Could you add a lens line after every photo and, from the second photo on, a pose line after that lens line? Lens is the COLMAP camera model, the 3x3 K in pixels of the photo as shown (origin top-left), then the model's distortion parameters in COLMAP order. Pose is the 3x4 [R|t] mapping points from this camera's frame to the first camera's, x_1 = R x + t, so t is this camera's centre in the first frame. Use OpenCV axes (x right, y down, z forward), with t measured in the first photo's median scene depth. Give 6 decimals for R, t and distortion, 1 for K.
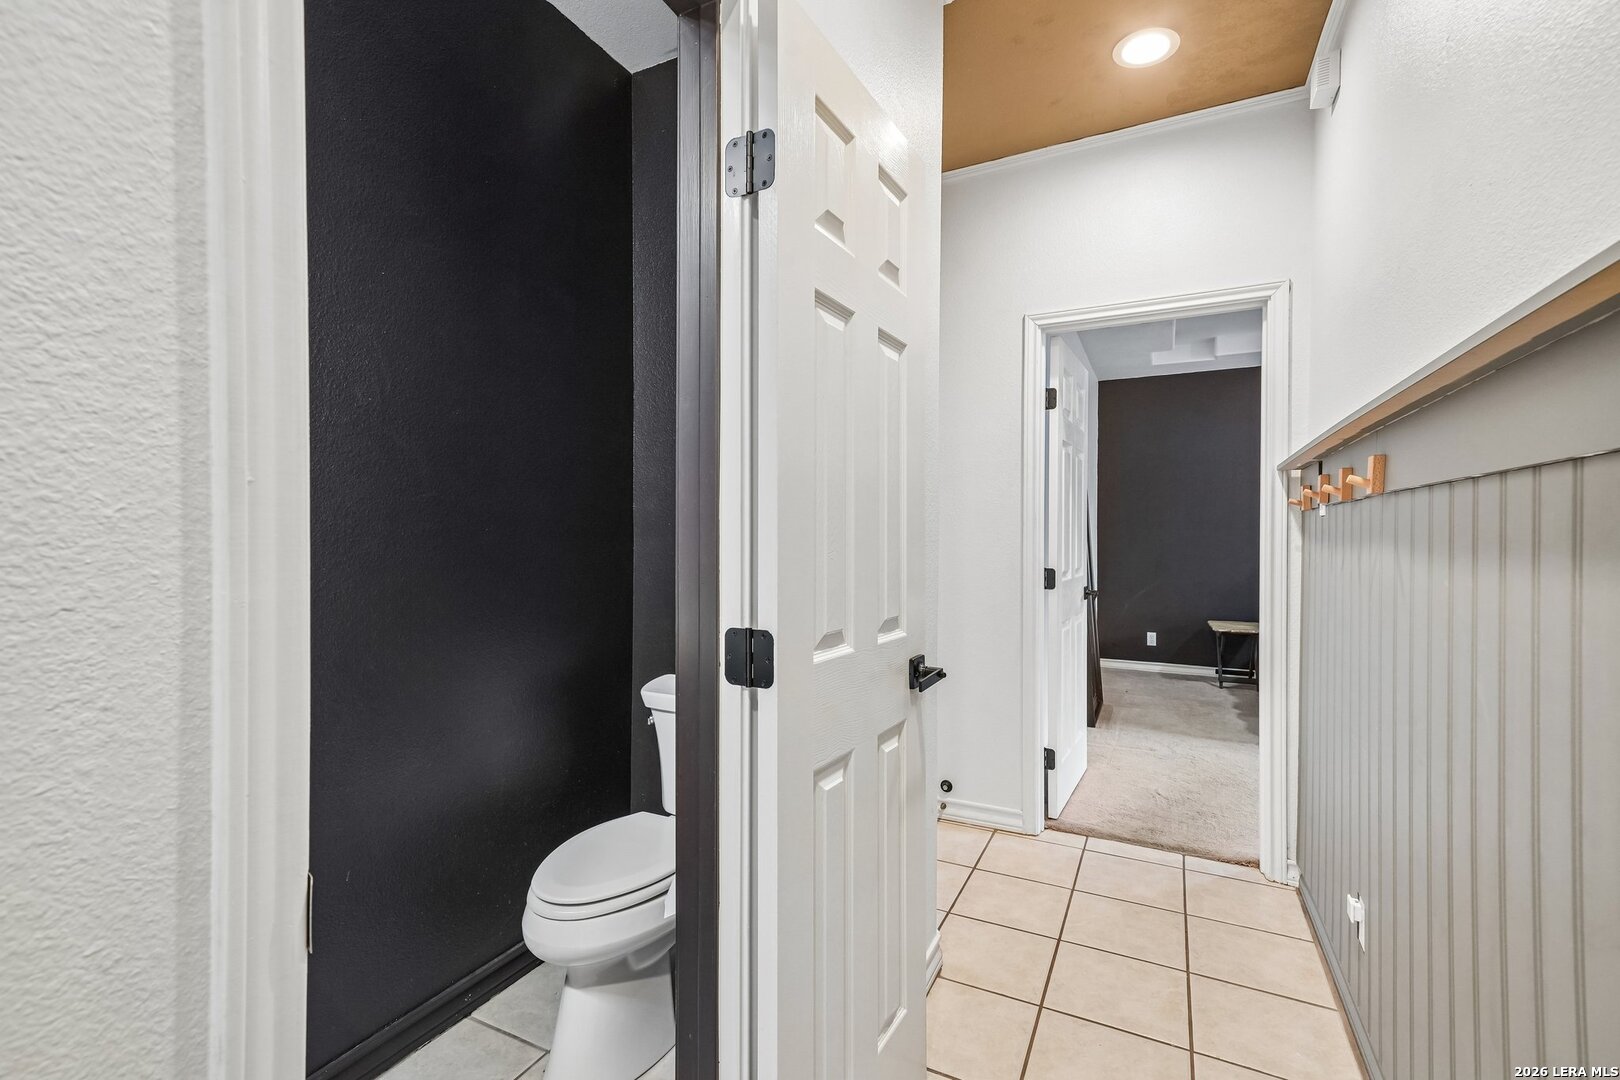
lens RADIAL K [[681.6, 0, 810.0], [0, 681.6, 540.0], [0, 0, 1]] dist [0.014897, 0.000240]
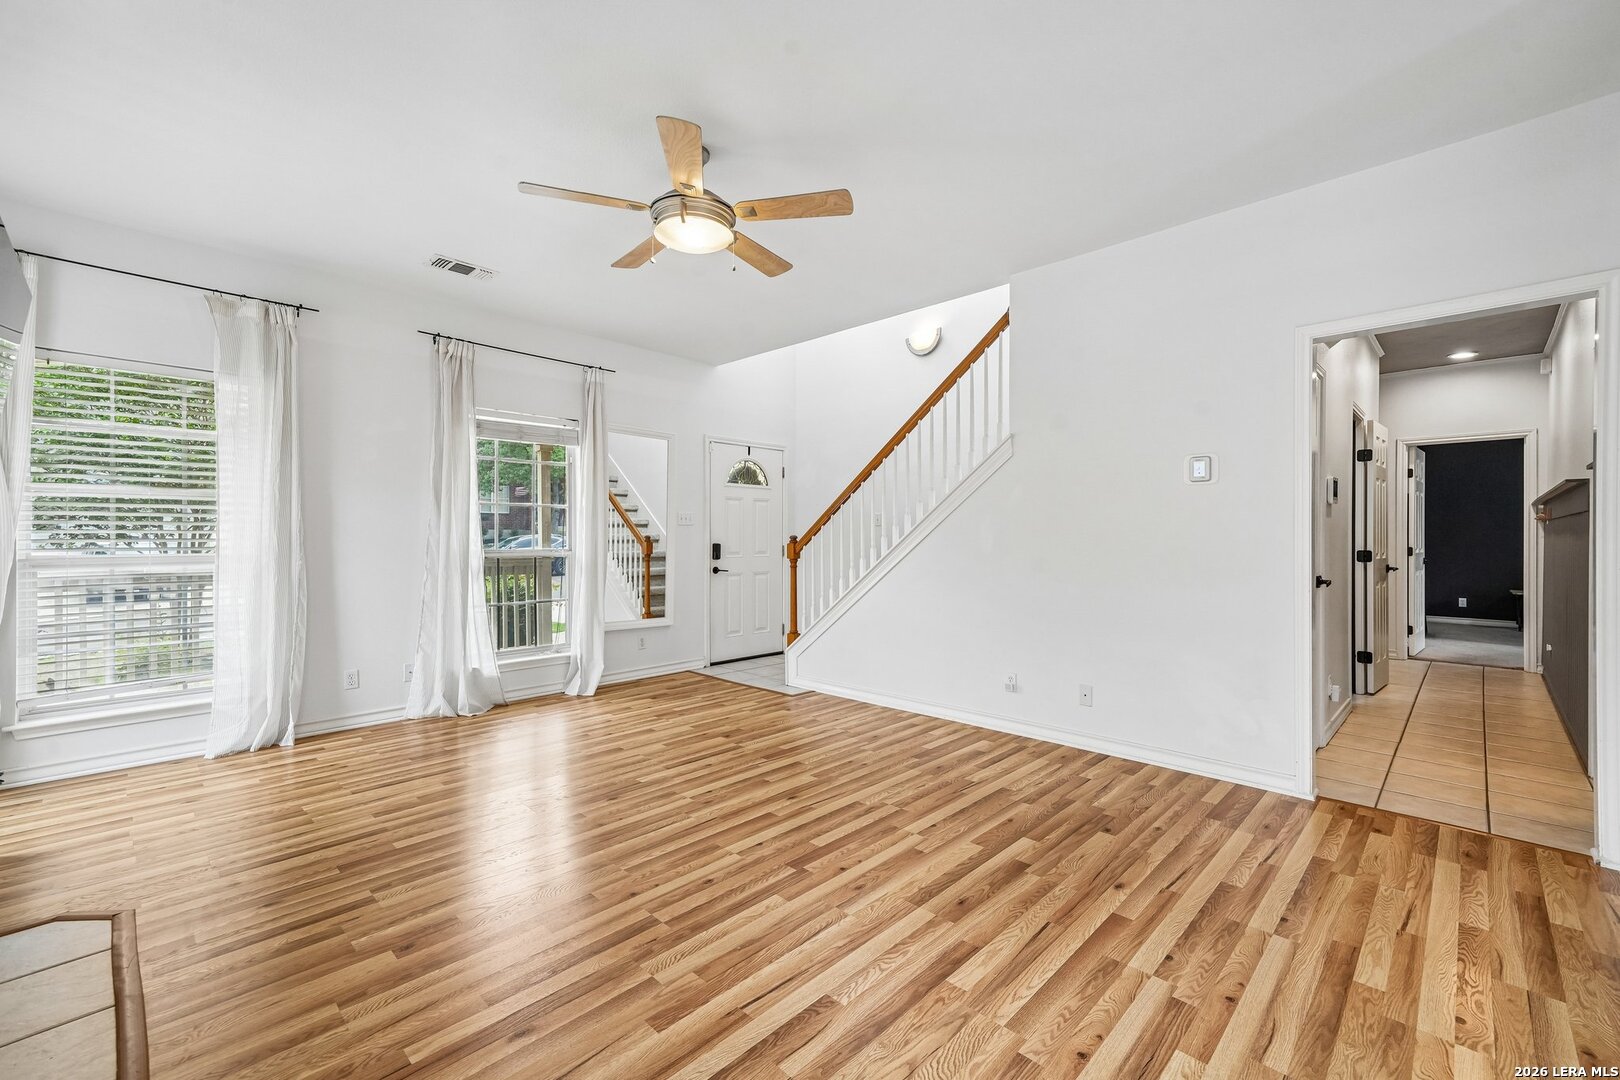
lens RADIAL K [[681.6, 0, 810.0], [0, 681.6, 540.0], [0, 0, 1]] dist [0.014897, 0.000240]
pose [[0.959178, -0.008509, -0.282675, -0.951459], [0.006080, 0.999937, -0.009471, 0.031654], [0.282737, 0.007366, 0.959169, -1.841200]]
